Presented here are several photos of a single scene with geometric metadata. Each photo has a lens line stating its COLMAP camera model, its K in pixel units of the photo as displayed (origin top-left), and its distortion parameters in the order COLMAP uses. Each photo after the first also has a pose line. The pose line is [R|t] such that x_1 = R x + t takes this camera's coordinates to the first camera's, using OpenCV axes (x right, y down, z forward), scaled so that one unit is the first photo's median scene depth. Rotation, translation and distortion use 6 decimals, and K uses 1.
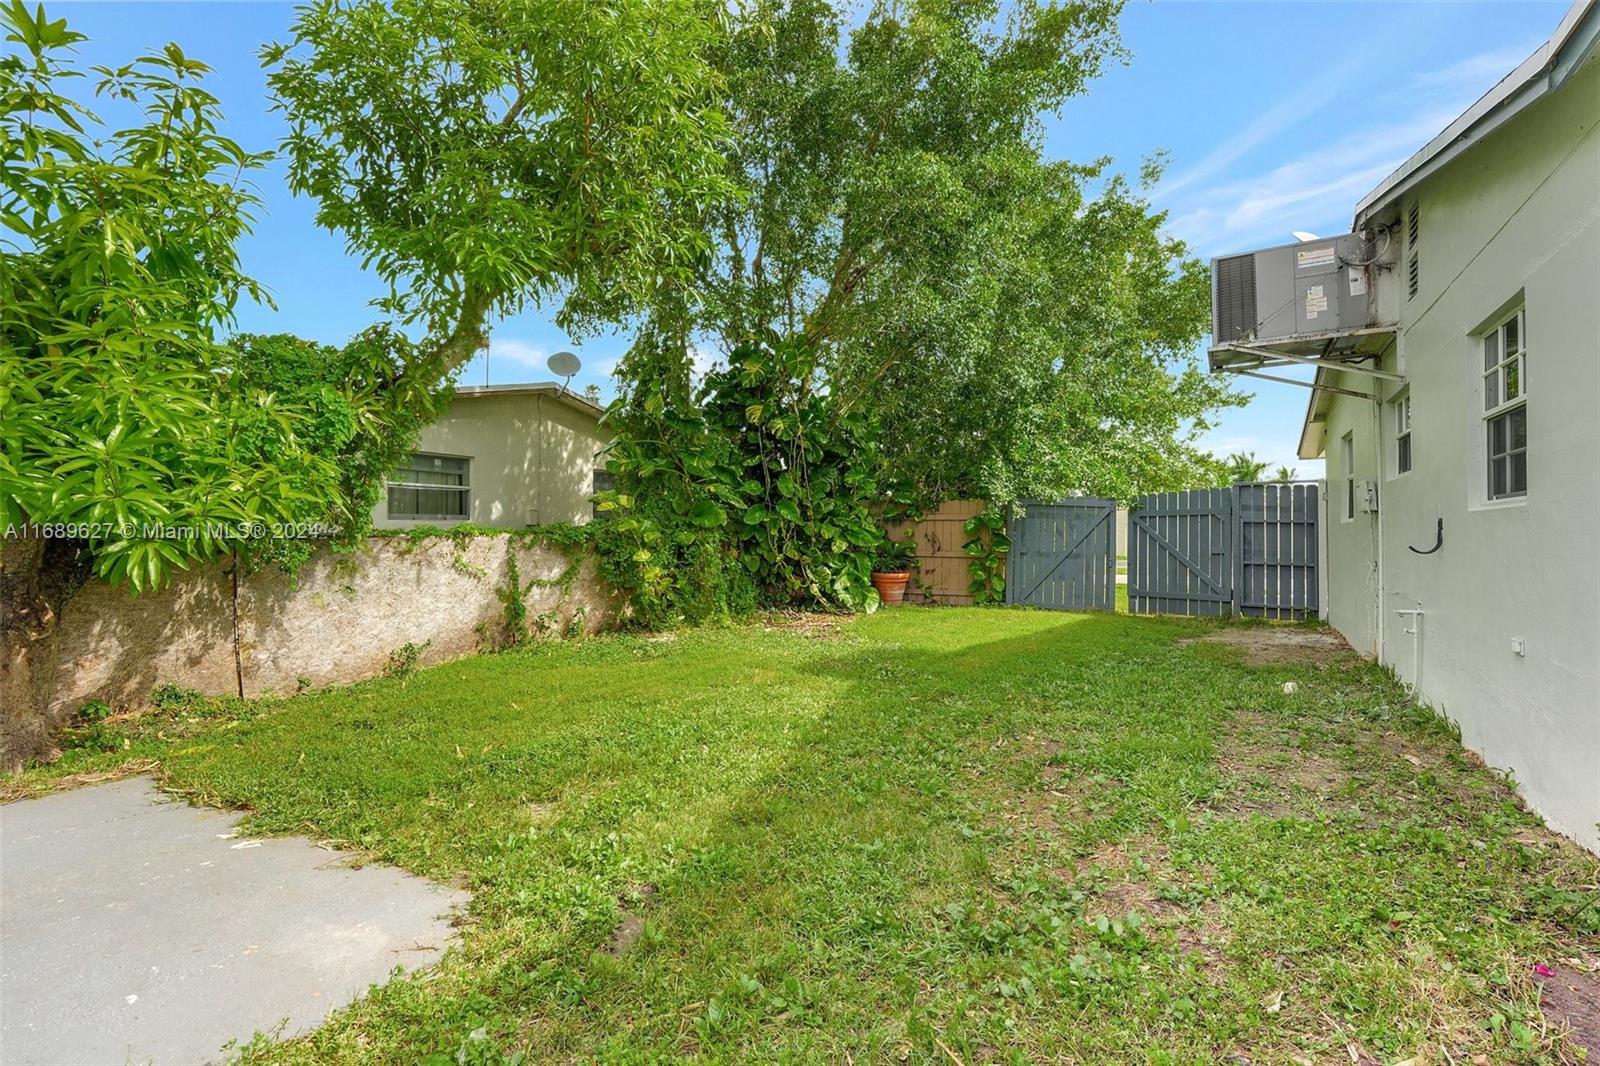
lens RADIAL K [[730.8, 0, 800.0], [0, 730.8, 533.0], [0, 0, 1]] dist [-0.000699, -0.000353]
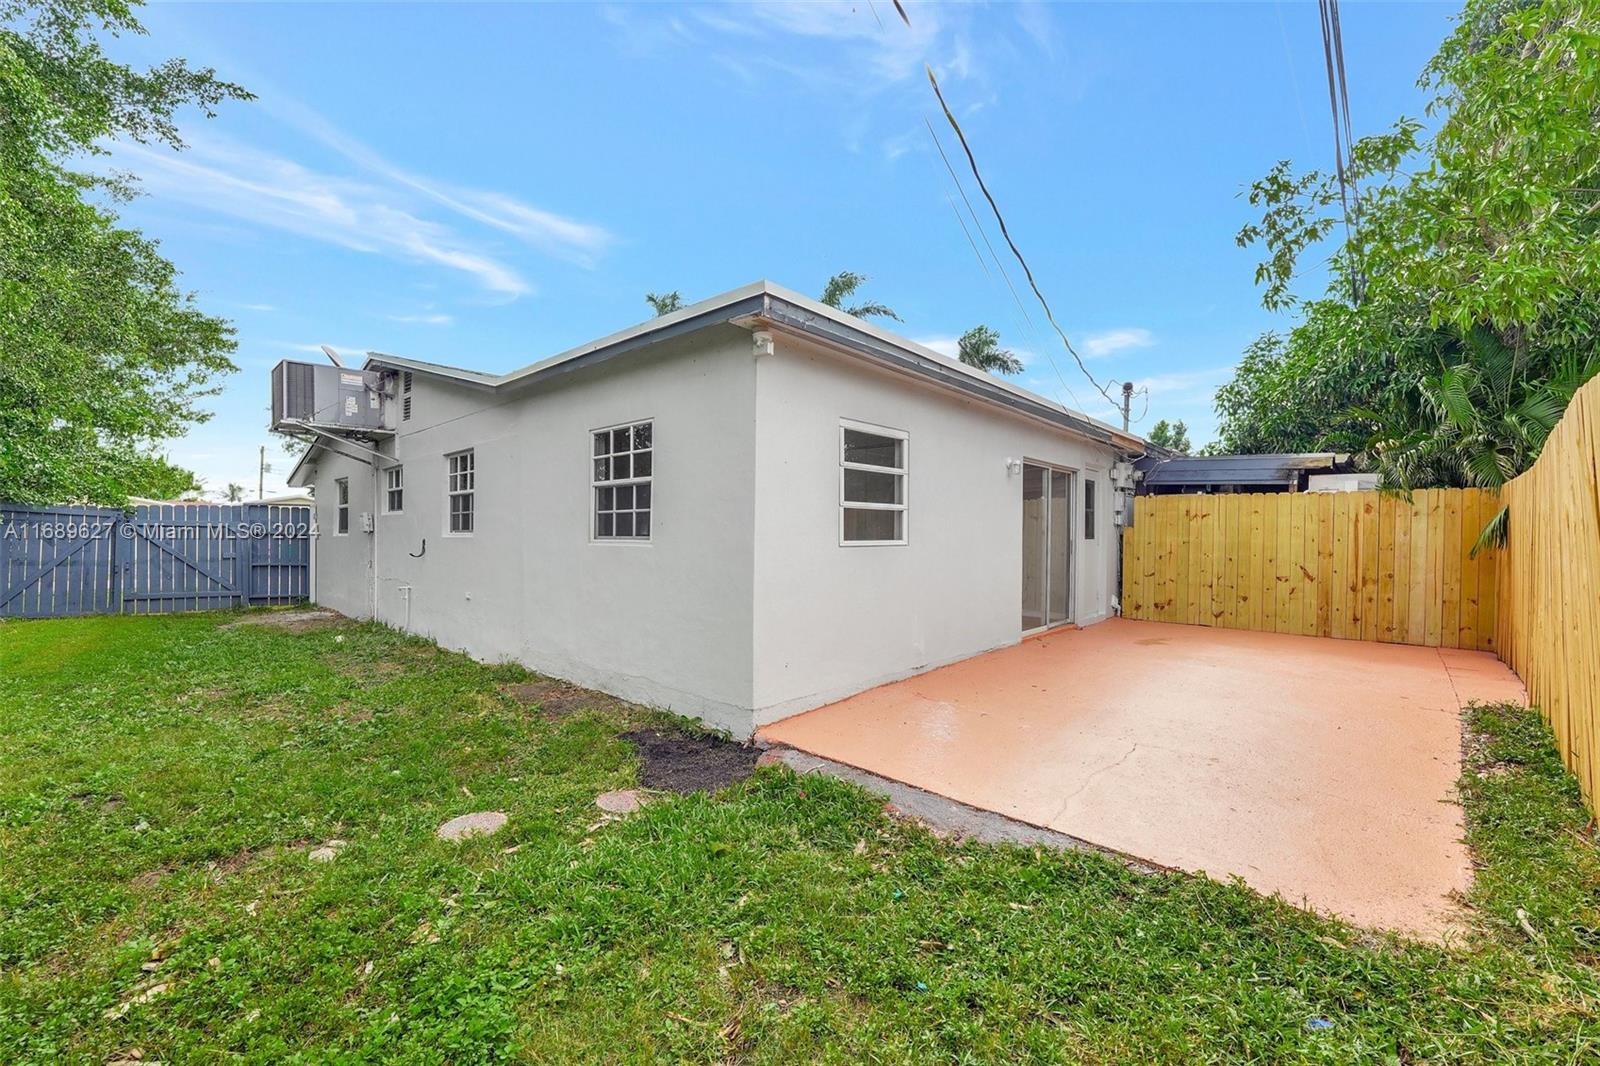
lens RADIAL K [[639.4, 0, 800.0], [0, 639.4, 533.0], [0, 0, 1]] dist [-0.000606, -0.000140]
pose [[0.213376, 0.008734, 0.976931, -0.503460], [-0.007652, 0.999944, -0.007268, -0.023857], [-0.976940, -0.005925, 0.213431, -0.317284]]
